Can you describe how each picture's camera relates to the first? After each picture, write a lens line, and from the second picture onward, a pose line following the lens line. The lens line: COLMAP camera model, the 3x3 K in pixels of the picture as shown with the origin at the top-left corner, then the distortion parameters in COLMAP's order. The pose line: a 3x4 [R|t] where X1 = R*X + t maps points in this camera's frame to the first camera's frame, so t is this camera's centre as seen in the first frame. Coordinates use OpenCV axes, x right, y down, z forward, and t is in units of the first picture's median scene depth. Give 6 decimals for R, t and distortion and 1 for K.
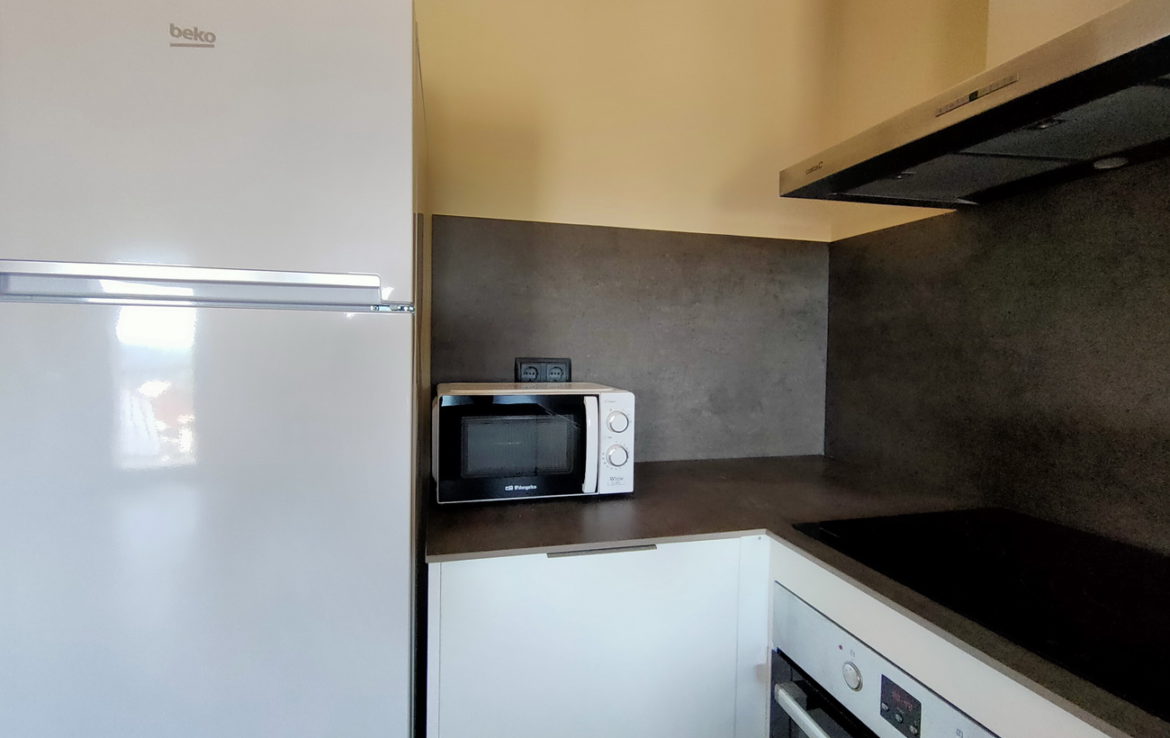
lens RADIAL K [[557.9, 0, 584.7], [0, 557.9, 363.0], [0, 0, 1]] dist [0.010252, -0.000938]
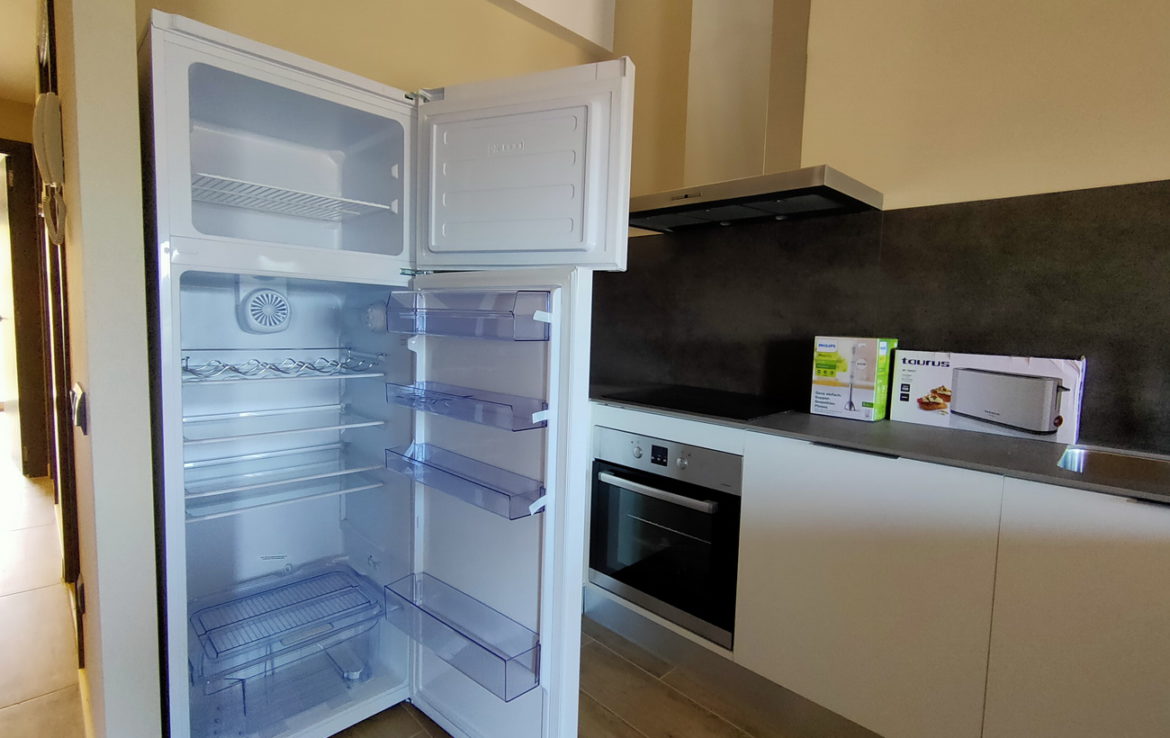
lens RADIAL K [[557.9, 0, 583.1], [0, 557.9, 363.1], [0, 0, 1]] dist [0.010252, -0.000938]
pose [[0.864063, -0.027354, 0.502640, -0.554702], [0.000362, 0.998556, 0.053721, 0.063586], [-0.503384, -0.046236, 0.862825, -0.529918]]
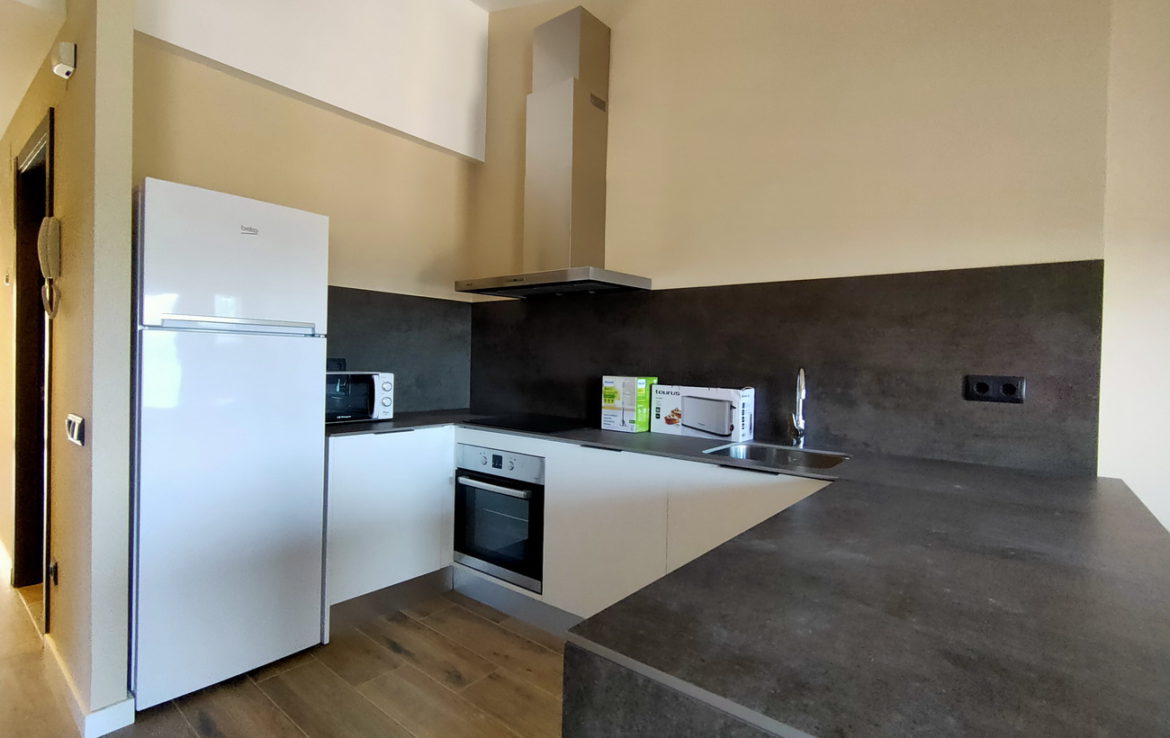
lens RADIAL K [[557.9, 0, 582.4], [0, 557.9, 365.4], [0, 0, 1]] dist [0.010252, -0.000938]
pose [[0.808054, -0.002119, 0.589104, -0.615034], [0.010670, 0.999882, -0.011038, 0.054406], [-0.589011, 0.015205, 0.807982, -1.242612]]
